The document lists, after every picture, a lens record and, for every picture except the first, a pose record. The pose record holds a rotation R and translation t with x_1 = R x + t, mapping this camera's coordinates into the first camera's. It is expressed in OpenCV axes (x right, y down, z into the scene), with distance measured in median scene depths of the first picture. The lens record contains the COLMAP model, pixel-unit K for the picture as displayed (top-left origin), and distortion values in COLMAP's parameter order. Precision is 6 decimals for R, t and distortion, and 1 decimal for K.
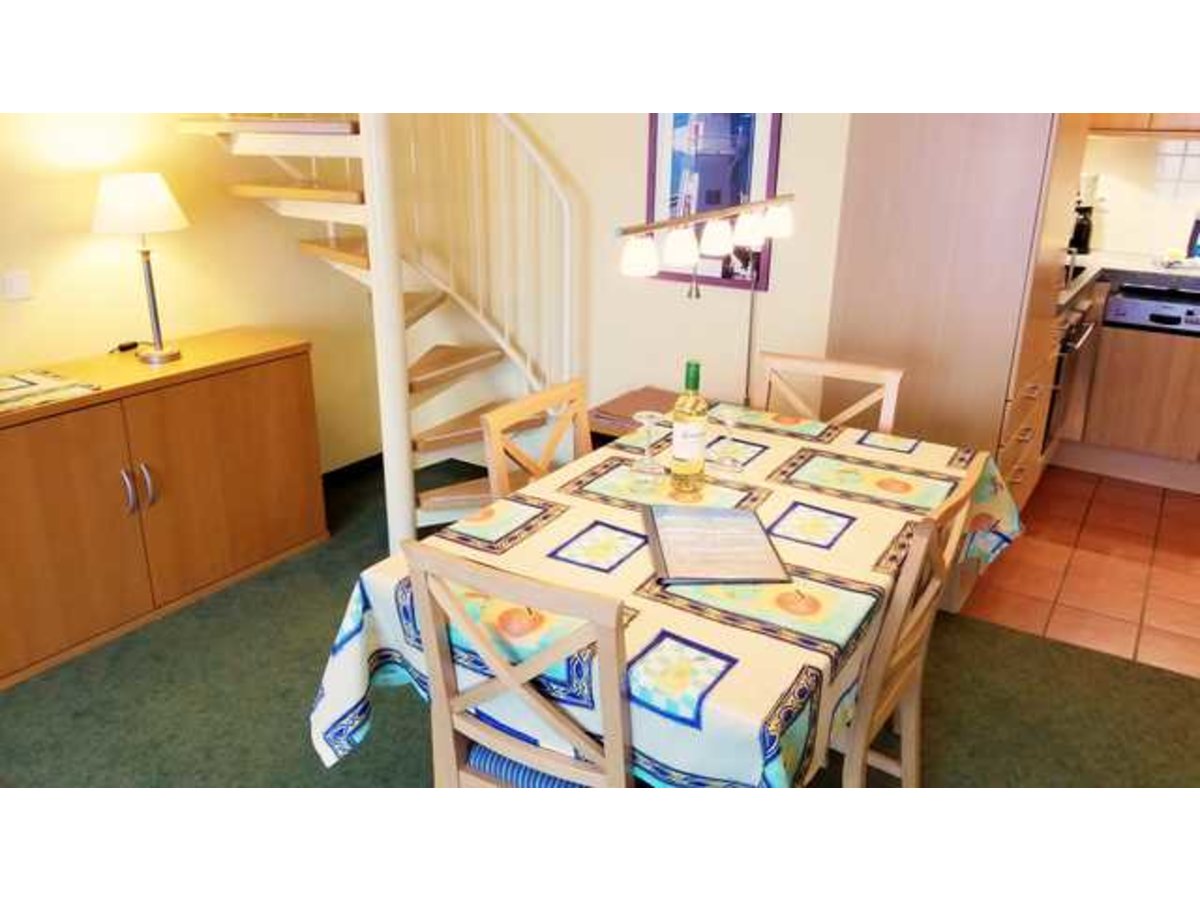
lens RADIAL K [[936.9, 0, 591.0], [0, 936.9, 438.0], [0, 0, 1]] dist [0.003284, -0.009674]
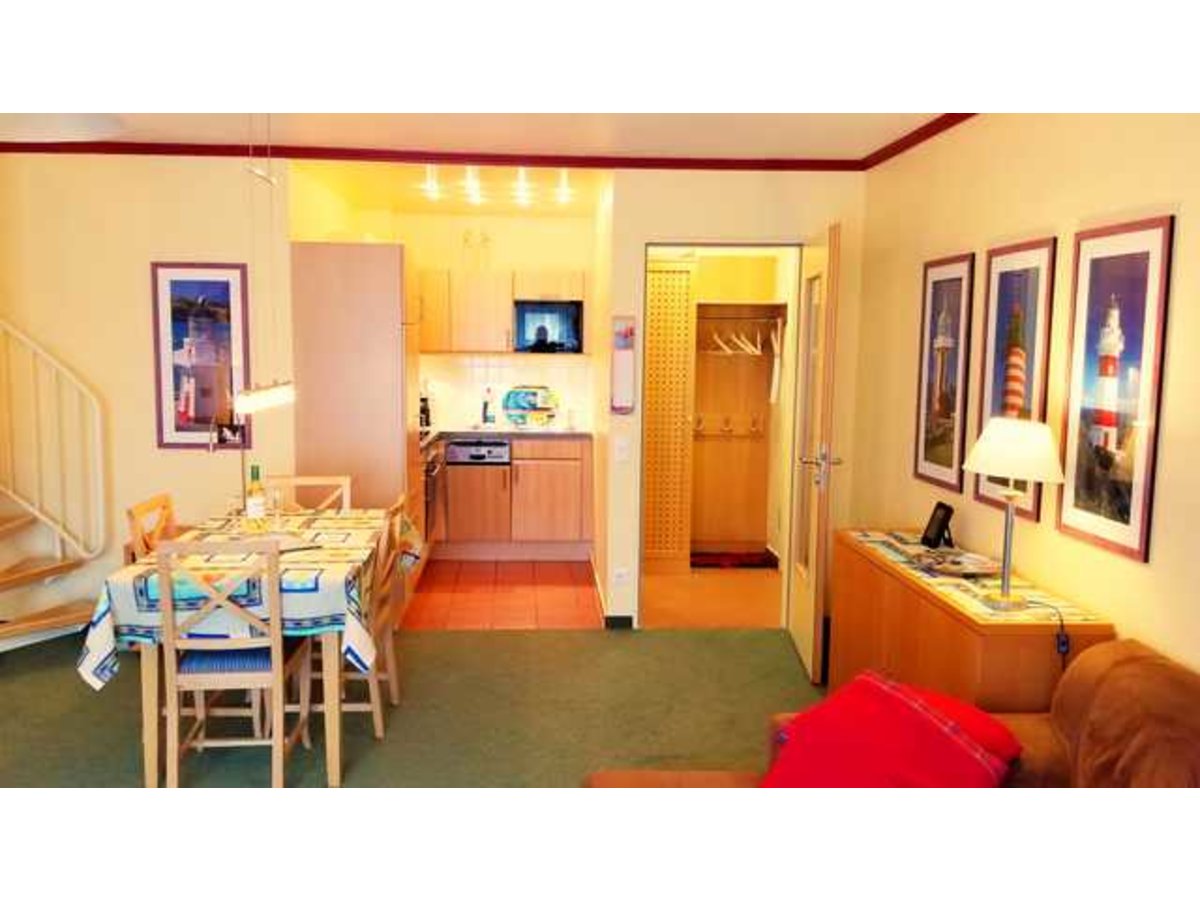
lens RADIAL K [[936.9, 0, 595.6], [0, 936.9, 446.7], [0, 0, 1]] dist [0.003284, -0.009674]
pose [[0.789914, -0.064621, 0.609803, -0.399013], [0.196294, 0.968753, -0.151612, 0.242682], [-0.580951, 0.239461, 0.777916, -0.709627]]
